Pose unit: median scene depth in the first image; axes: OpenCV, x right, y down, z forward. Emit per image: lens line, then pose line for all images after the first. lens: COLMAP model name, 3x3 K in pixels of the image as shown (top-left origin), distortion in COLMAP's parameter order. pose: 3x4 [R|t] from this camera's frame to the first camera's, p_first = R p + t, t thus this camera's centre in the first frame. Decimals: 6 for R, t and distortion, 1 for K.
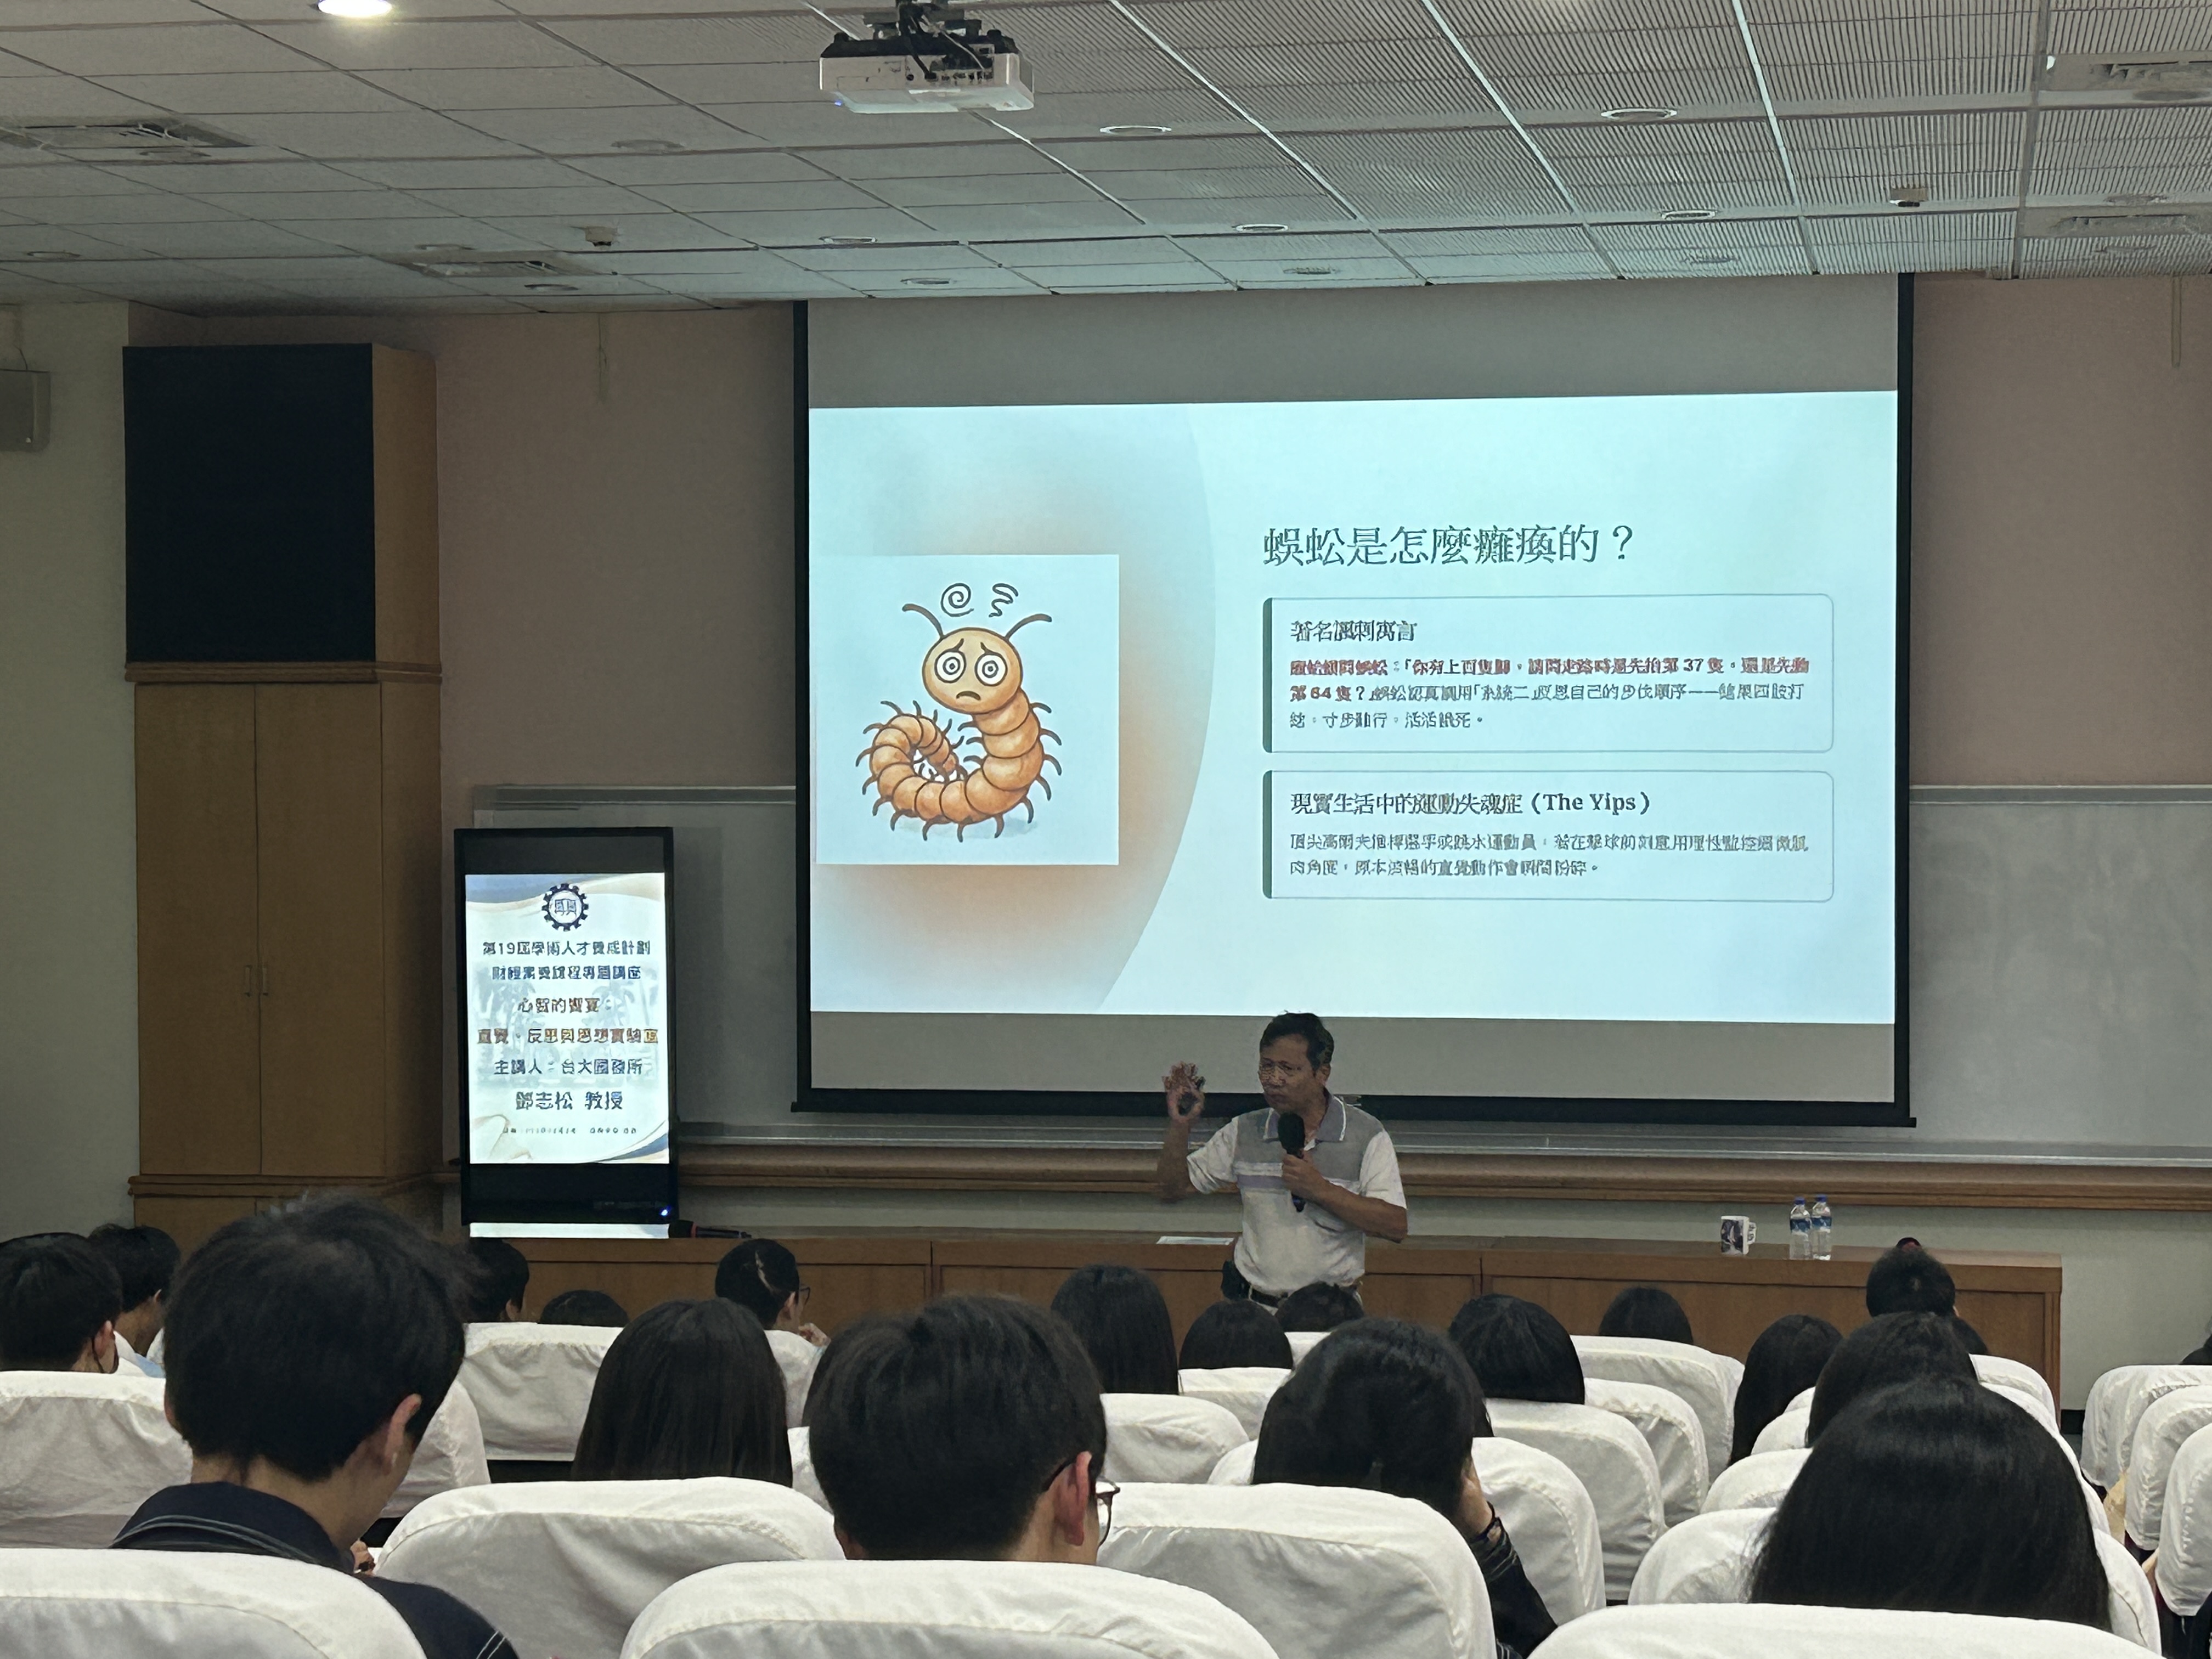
lens RADIAL K [[4661.6, 0, 1106.0], [0, 4661.6, 829.5], [0, 0, 1]] dist [0.300578, 0.044493]
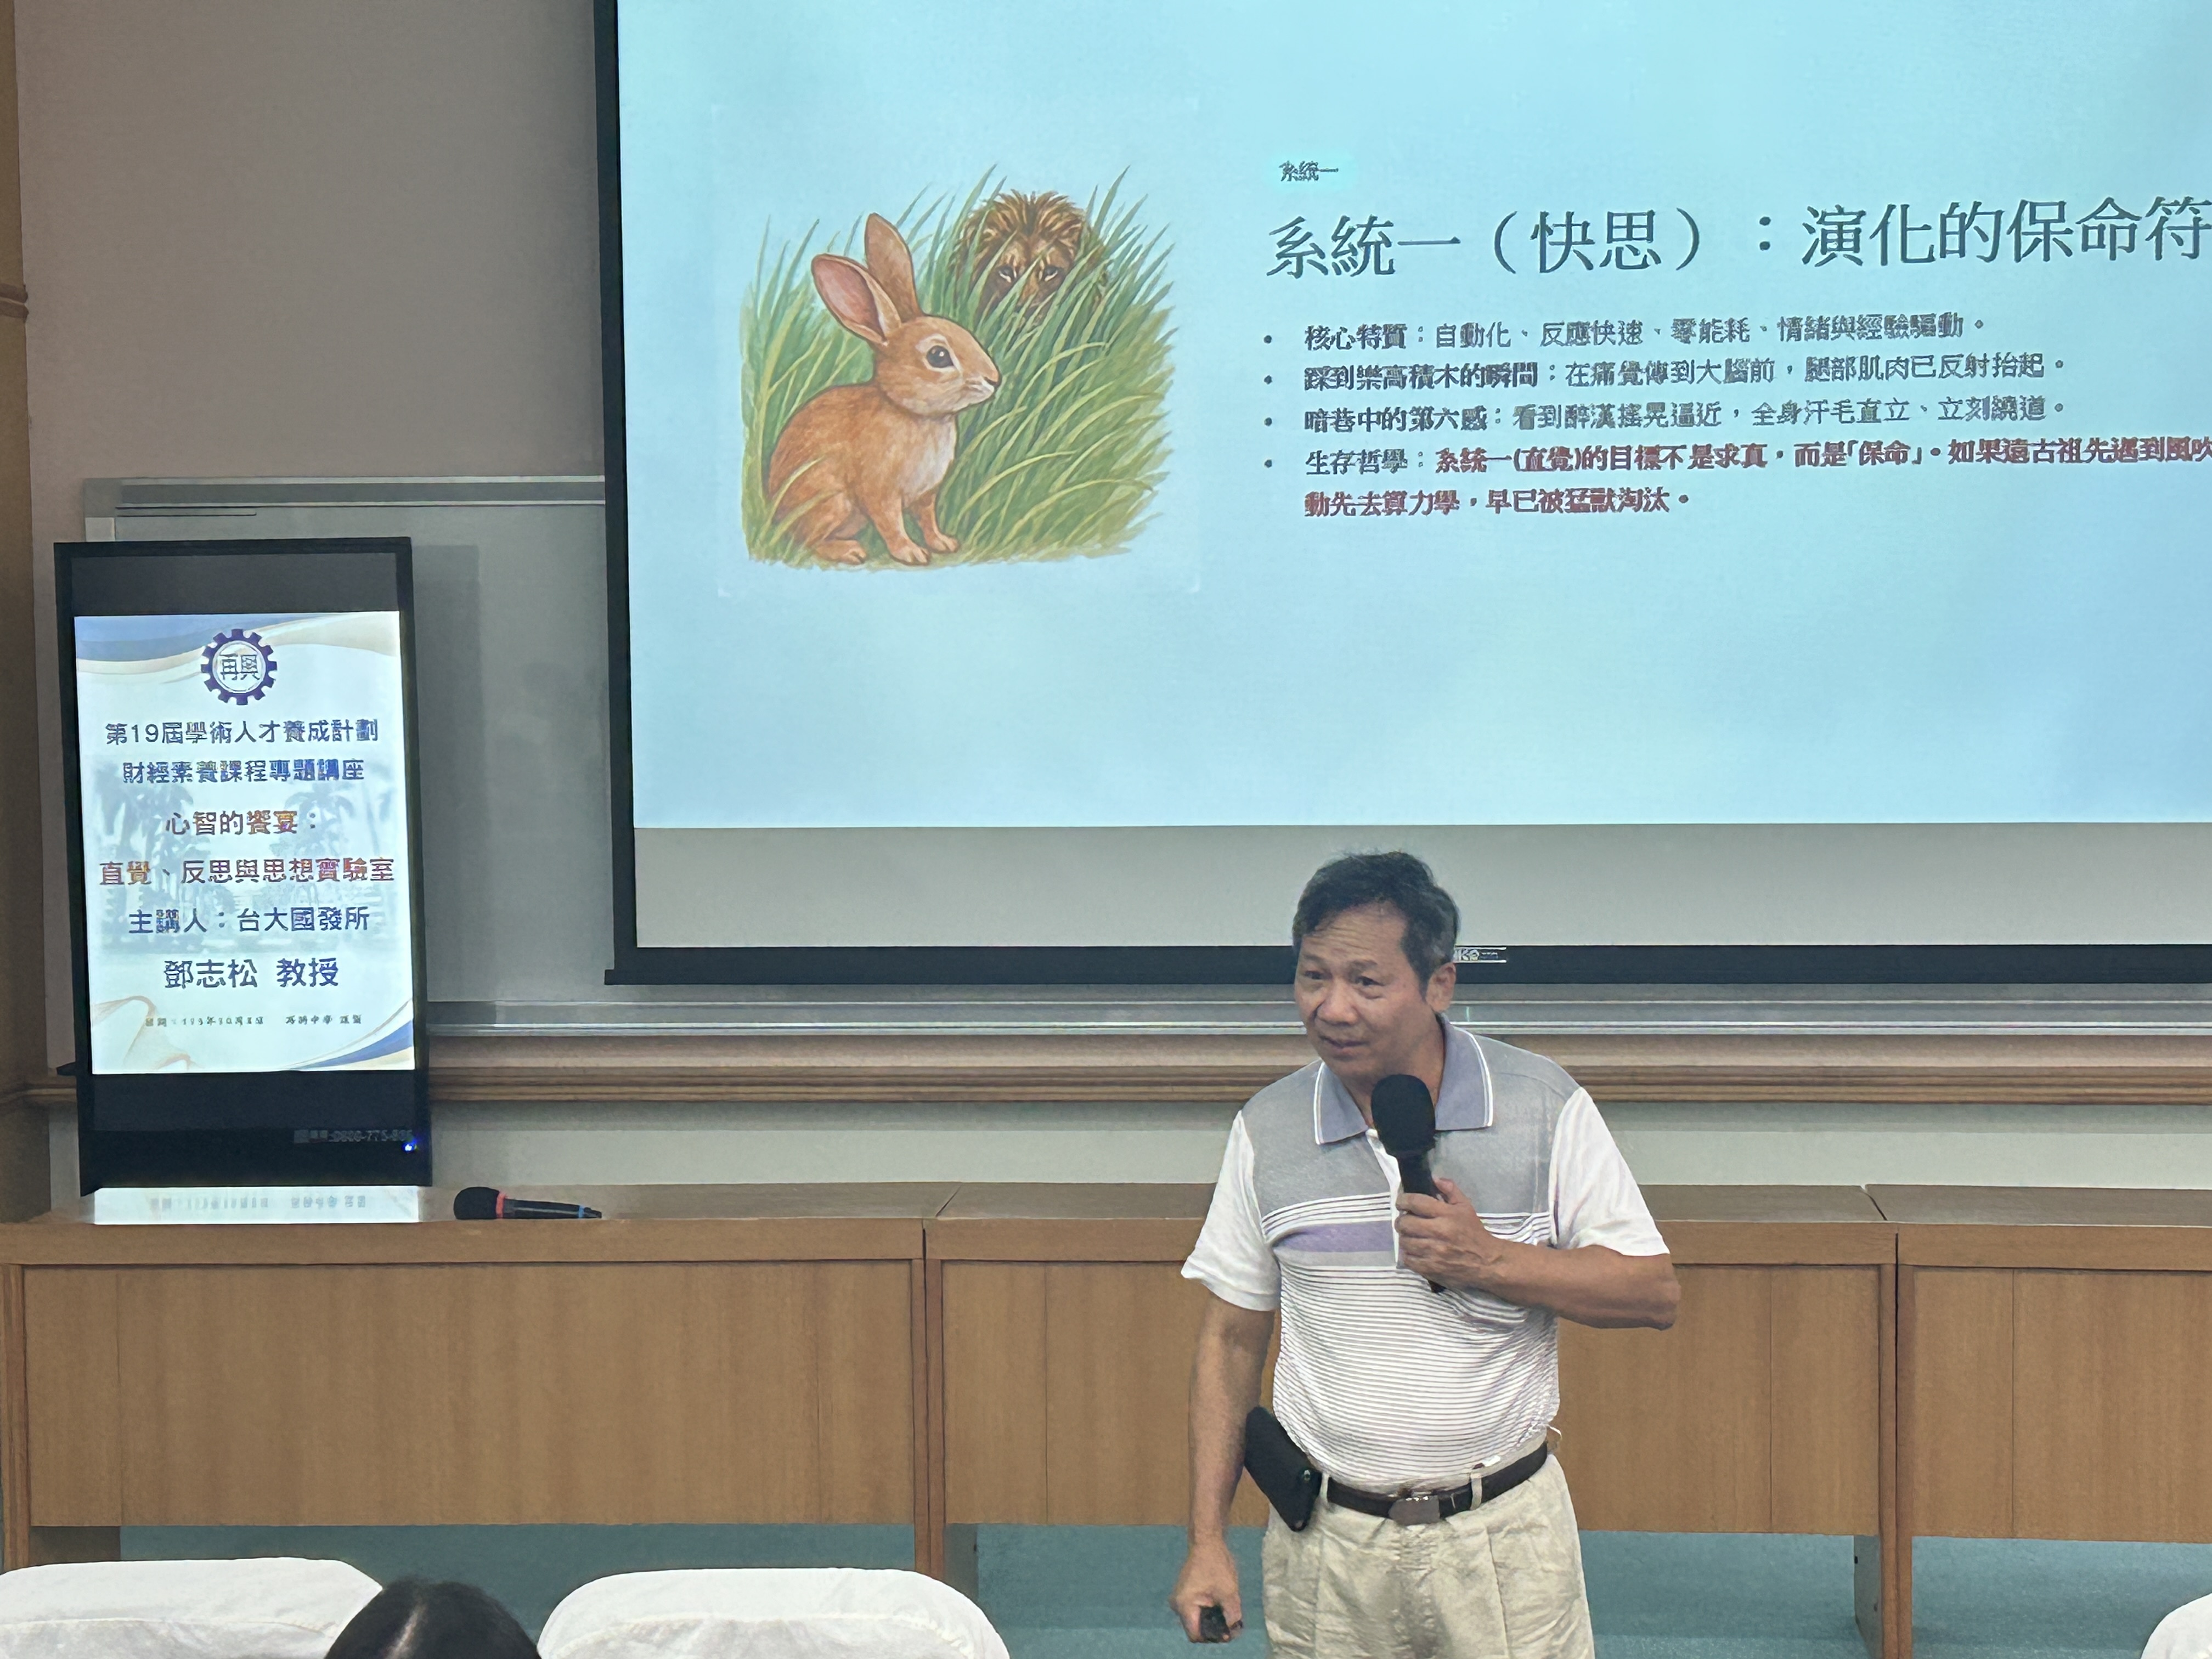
lens RADIAL K [[4253.3, 0, 1106.0], [0, 4253.3, 829.5], [0, 0, 1]] dist [0.193796, -0.044819]
pose [[0.994825, -0.013795, 0.100662, -0.057921], [0.010197, 0.999294, 0.036169, 0.018756], [-0.101089, -0.034955, 0.994263, 0.414434]]
